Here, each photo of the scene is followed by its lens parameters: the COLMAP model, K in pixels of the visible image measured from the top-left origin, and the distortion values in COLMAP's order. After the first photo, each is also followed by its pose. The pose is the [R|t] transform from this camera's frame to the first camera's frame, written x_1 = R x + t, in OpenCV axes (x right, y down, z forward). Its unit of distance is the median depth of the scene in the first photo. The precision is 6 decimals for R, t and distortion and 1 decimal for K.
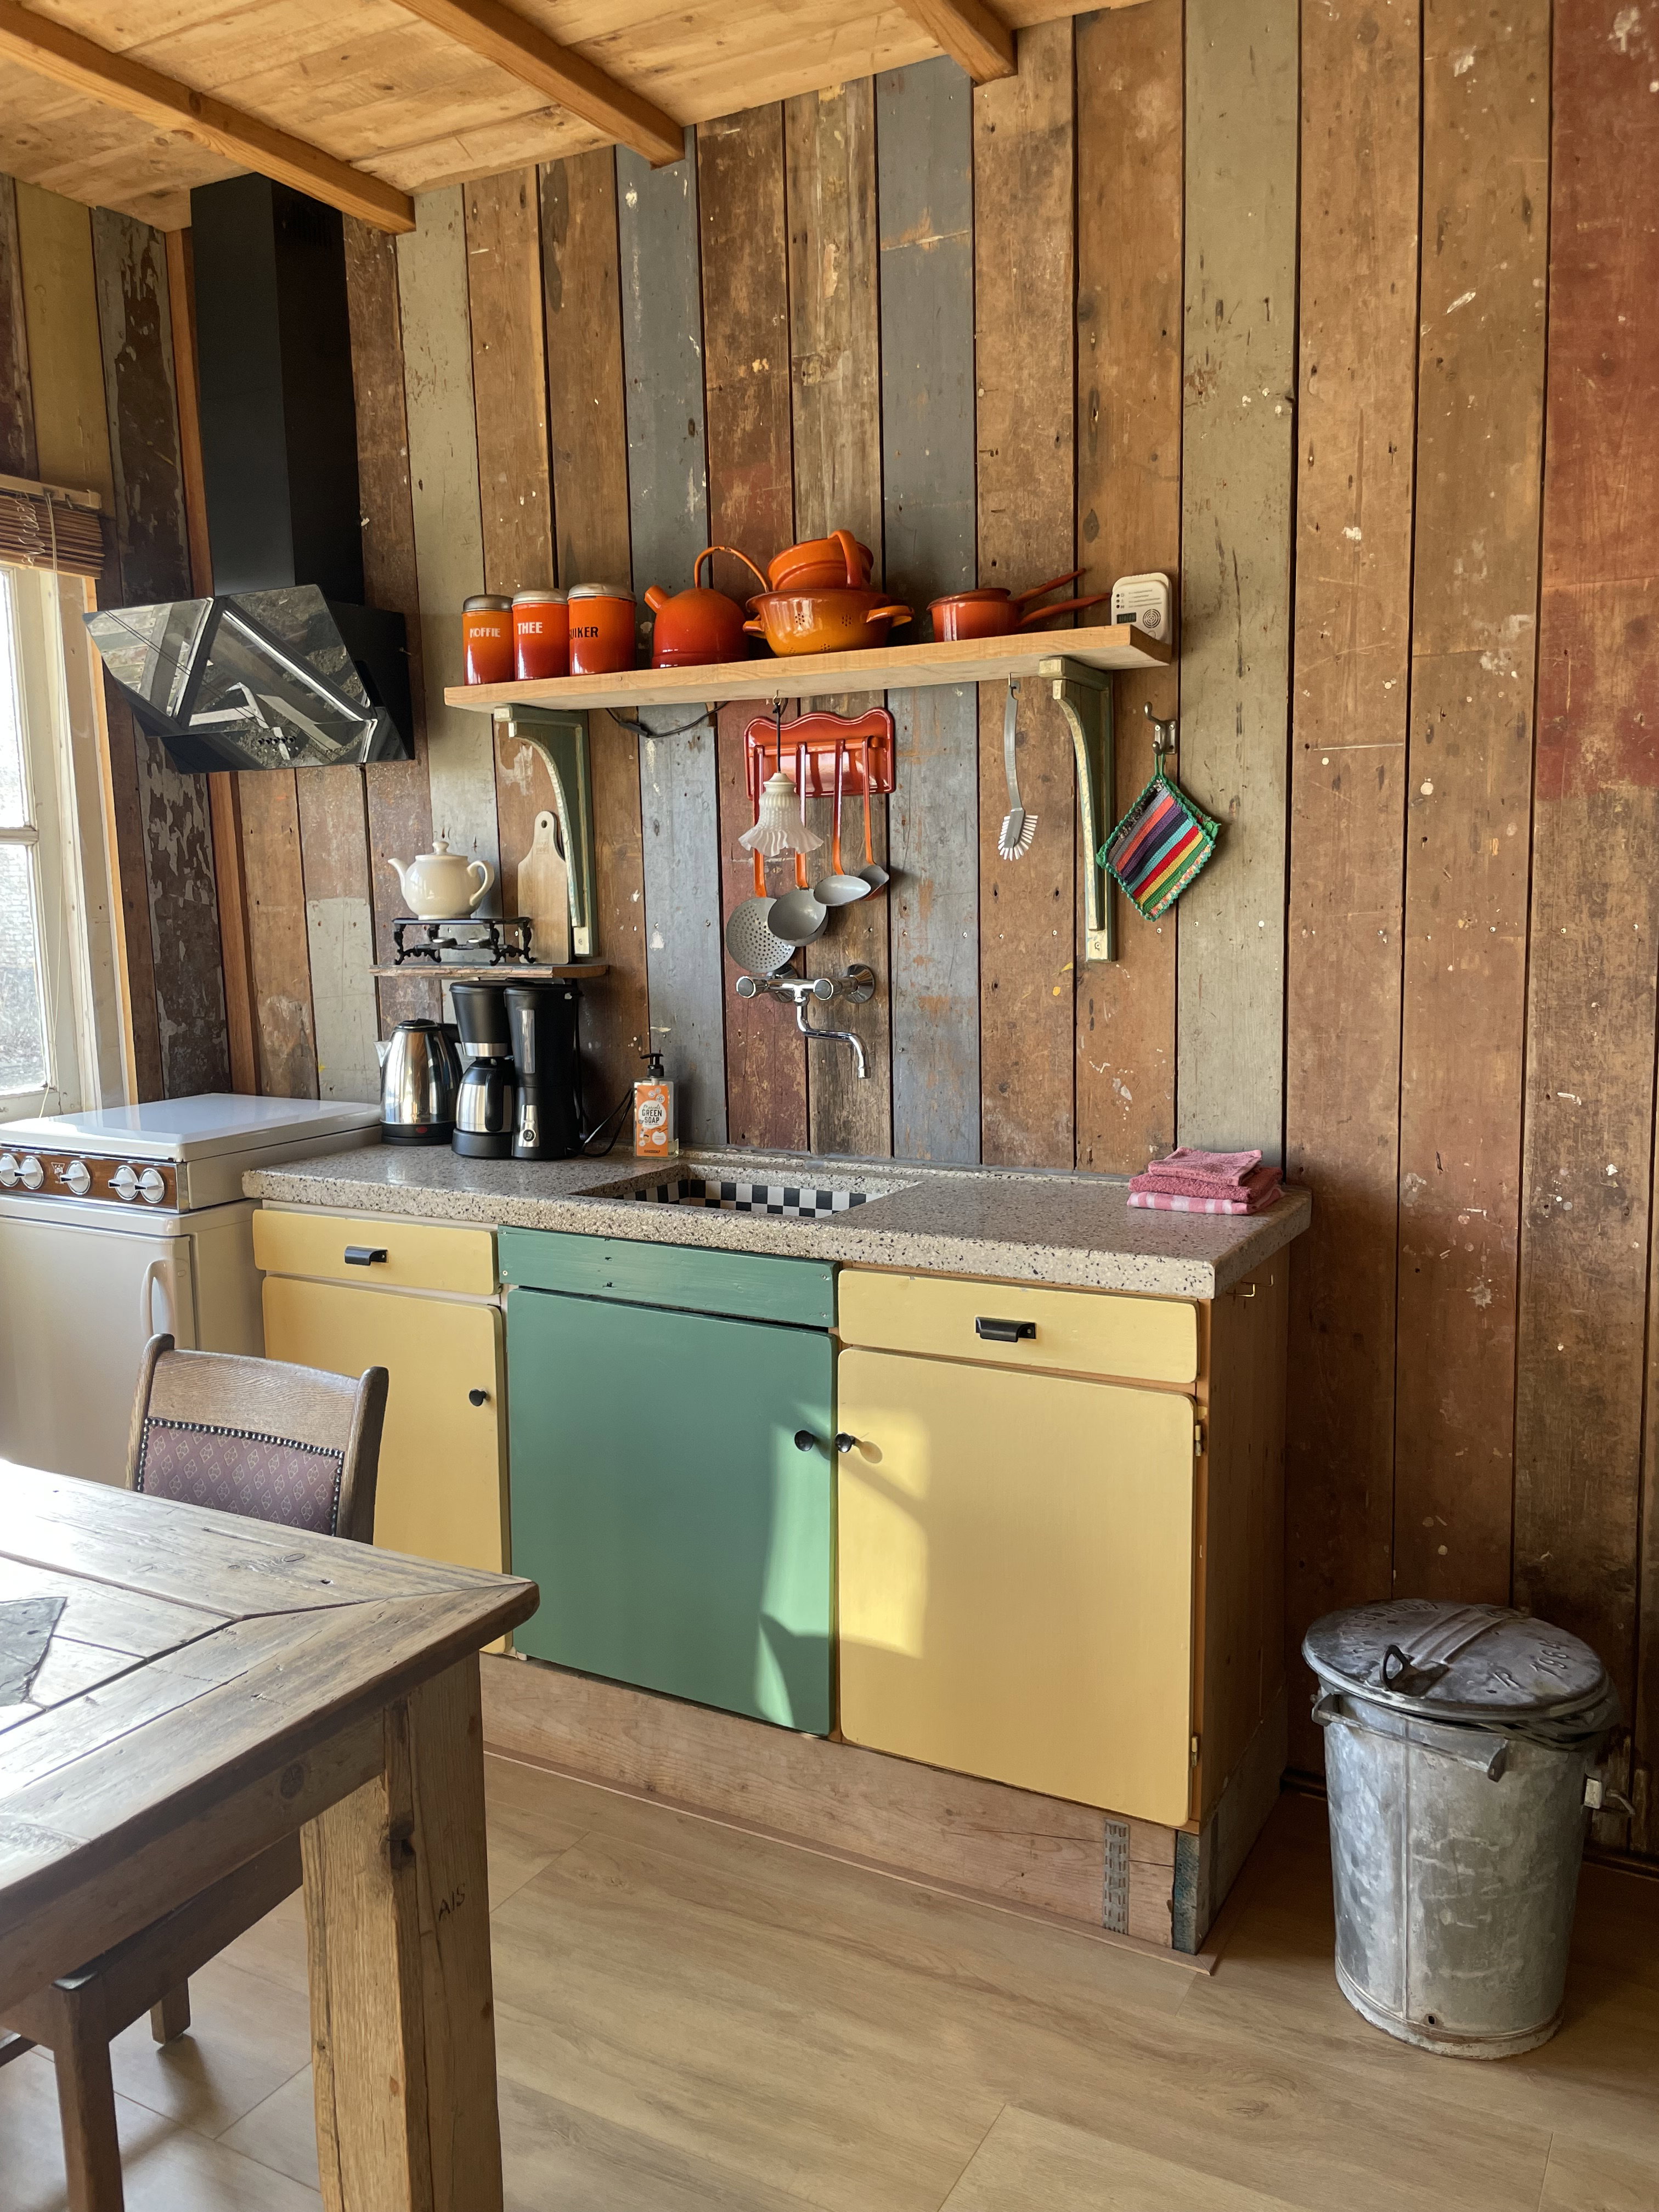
lens RADIAL K [[1678.8, 0, 839.5], [0, 1678.8, 1117.6], [0, 0, 1]] dist [0.086357, -0.124211]
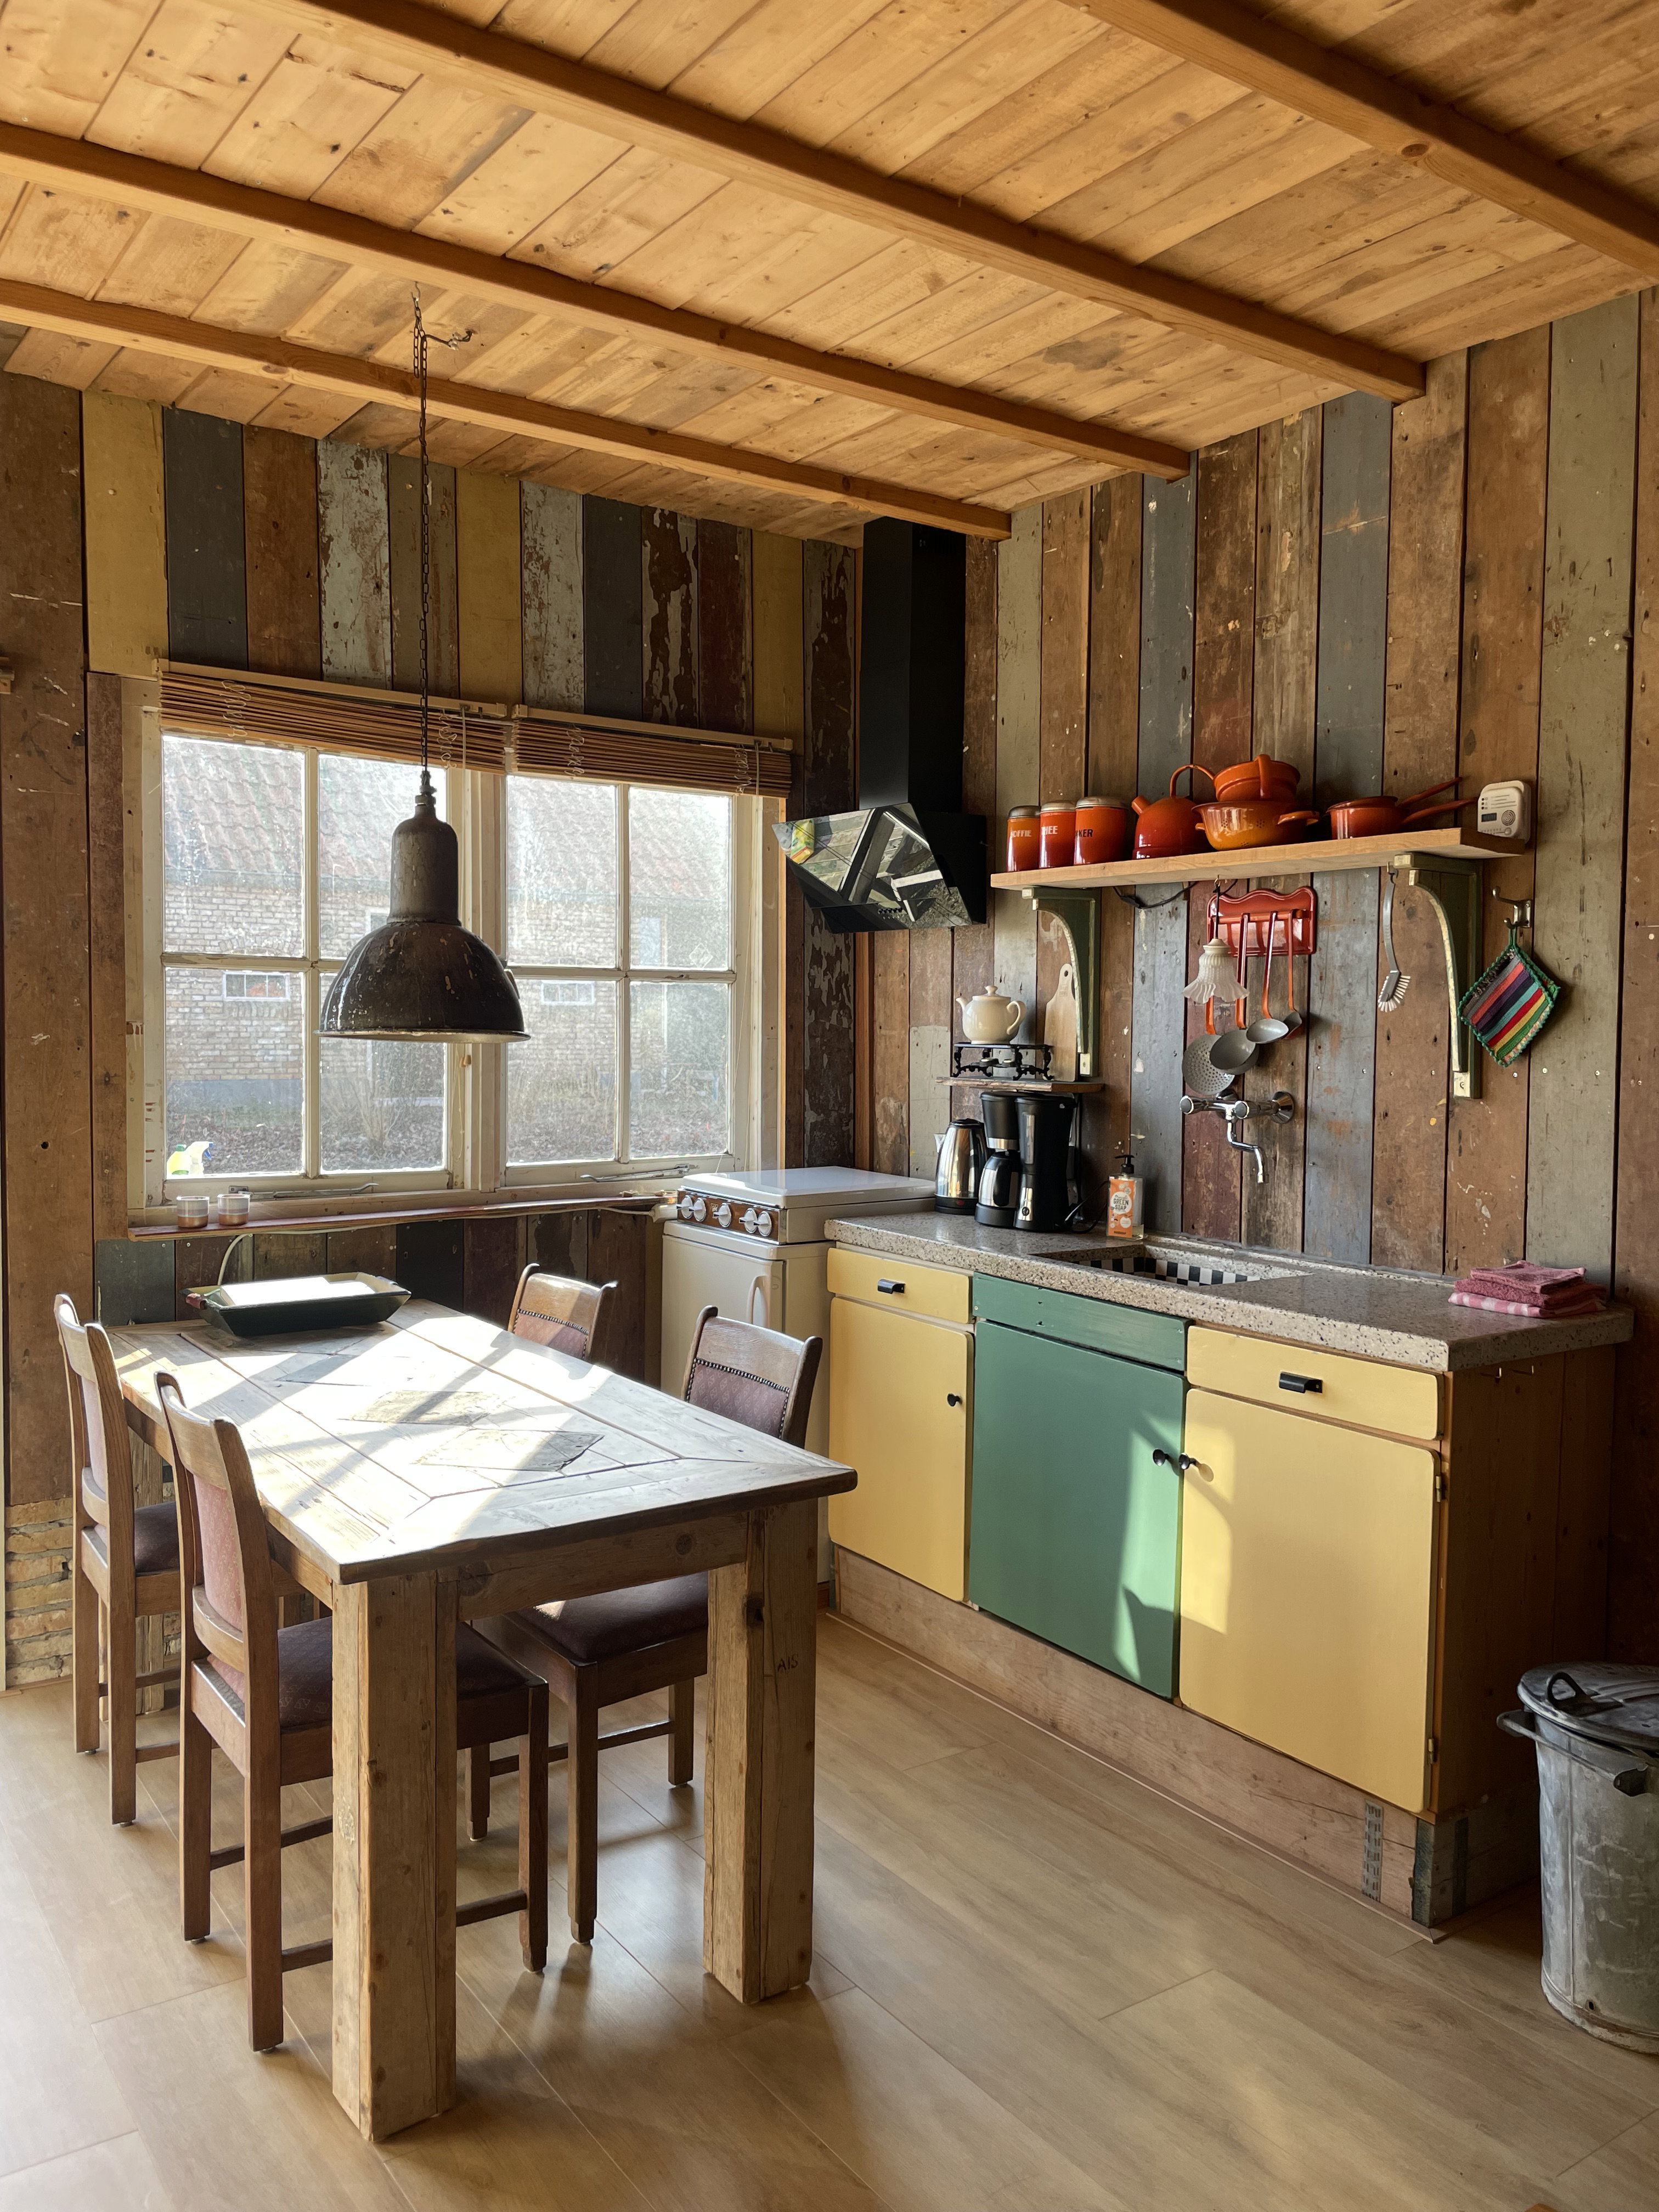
lens RADIAL K [[1698.2, 0, 841.3], [0, 1698.2, 1107.7], [0, 0, 1]] dist [0.092976, -0.151102]
pose [[0.893617, 0.051554, -0.445860, 0.292799], [-0.085617, 0.994720, -0.056580, 0.018882], [0.440589, 0.088734, 0.893313, -0.262073]]
